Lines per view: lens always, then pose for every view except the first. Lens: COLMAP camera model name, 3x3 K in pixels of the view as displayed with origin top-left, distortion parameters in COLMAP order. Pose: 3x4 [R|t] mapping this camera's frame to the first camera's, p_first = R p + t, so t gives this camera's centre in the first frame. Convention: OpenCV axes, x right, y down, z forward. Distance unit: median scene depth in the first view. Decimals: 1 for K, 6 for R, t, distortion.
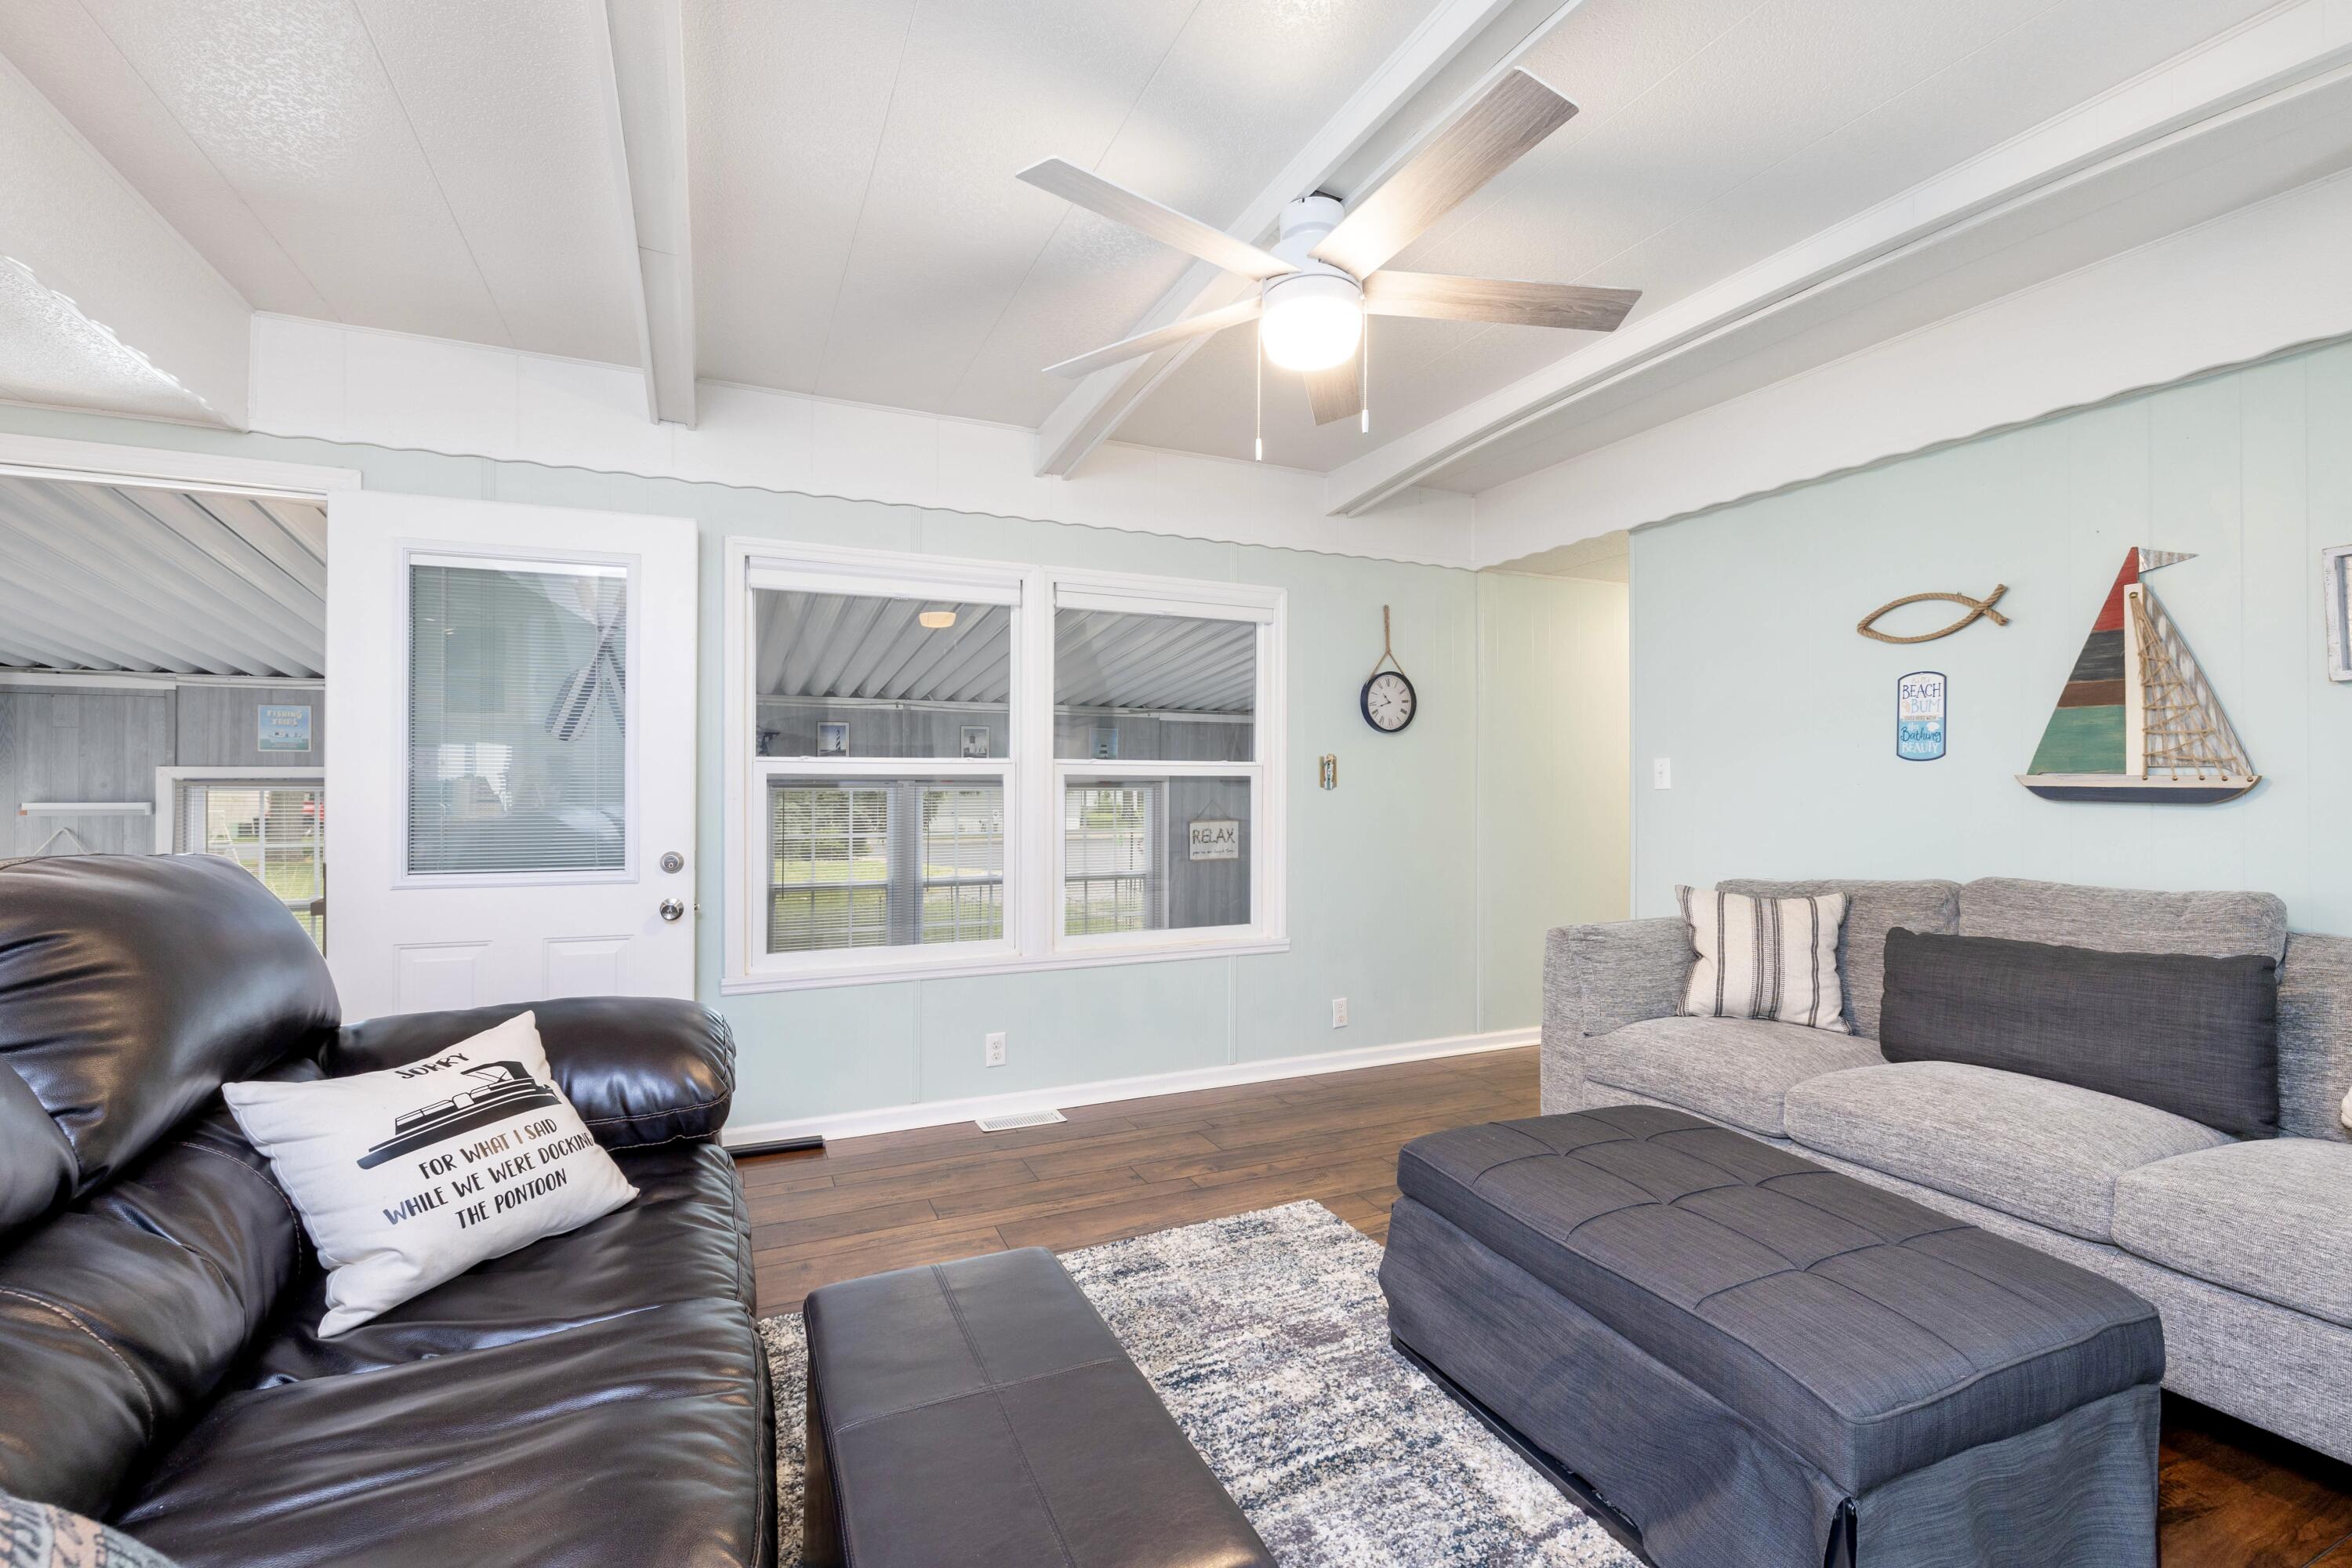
lens RADIAL K [[1013.2, 0, 1176.0], [0, 1013.2, 784.0], [0, 0, 1]] dist [-0.000608, -0.000057]
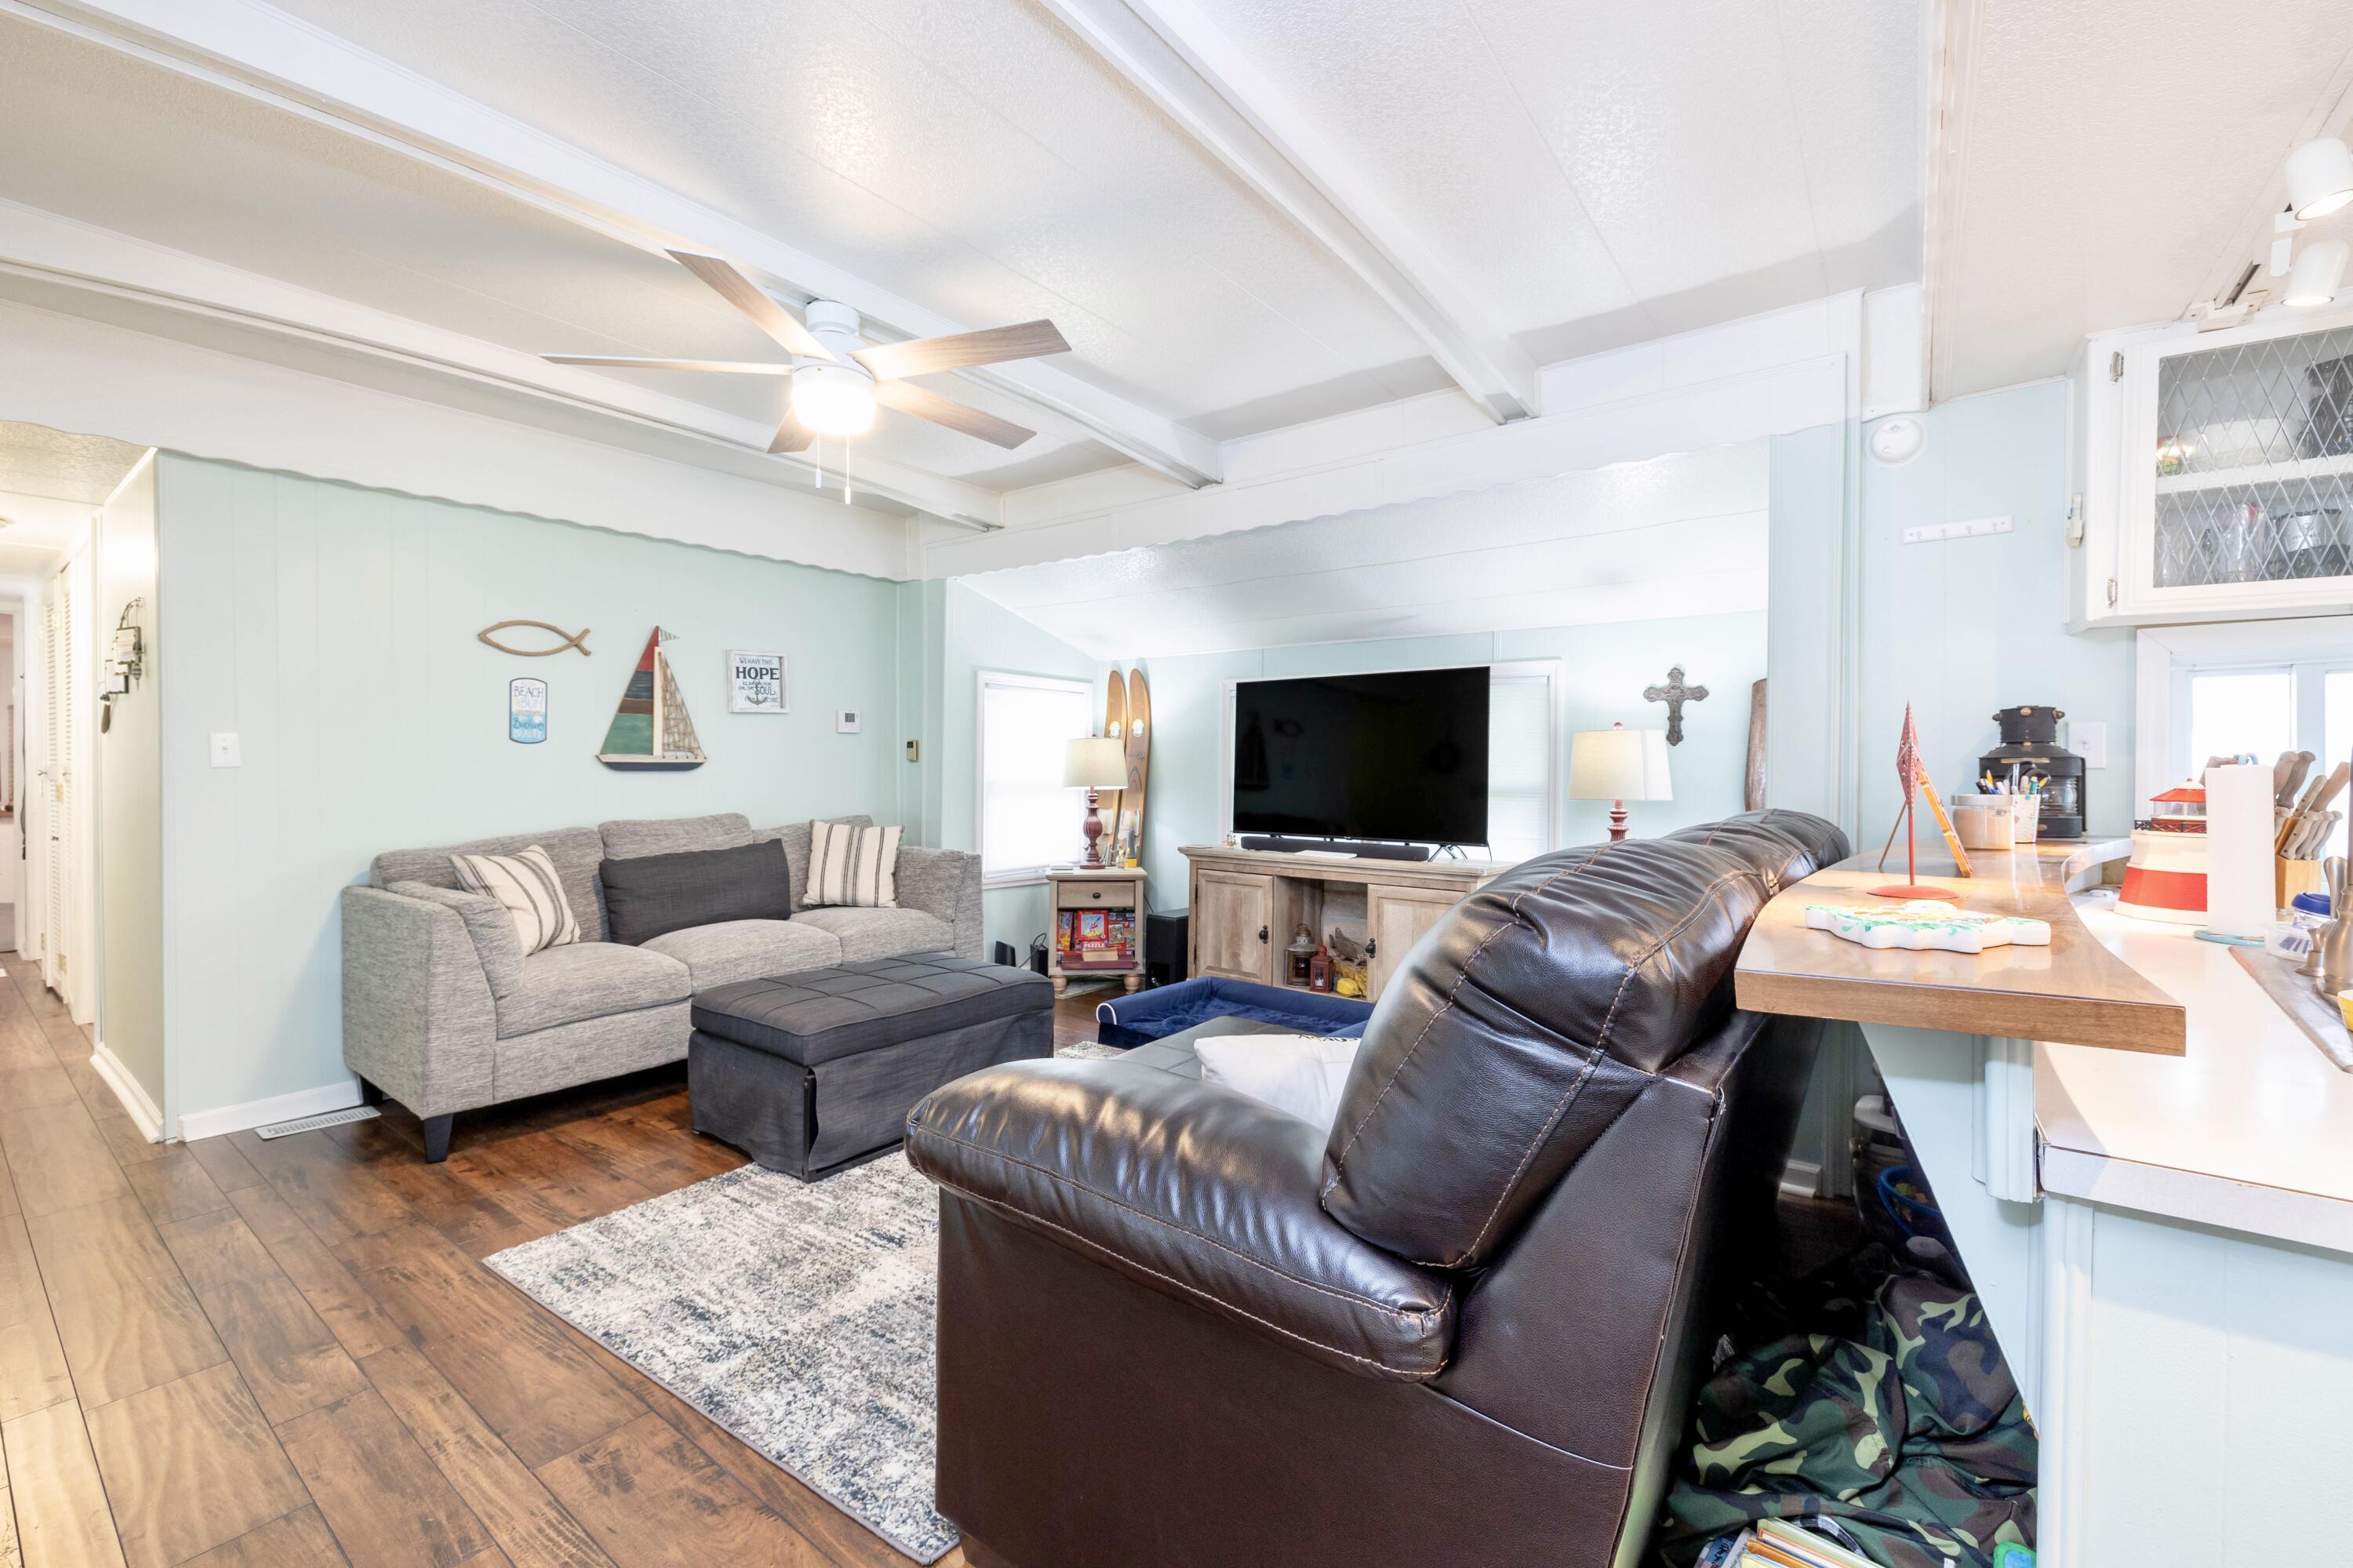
lens RADIAL K [[978.3, 0, 1174.6], [0, 978.3, 776.4], [0, 0, 1]] dist [0.000325, 0.000091]
pose [[-0.476223, -0.020314, 0.879090, -0.924840], [-0.004820, 0.999778, 0.020491, -0.011148], [-0.879311, 0.005521, -0.476216, 0.962766]]
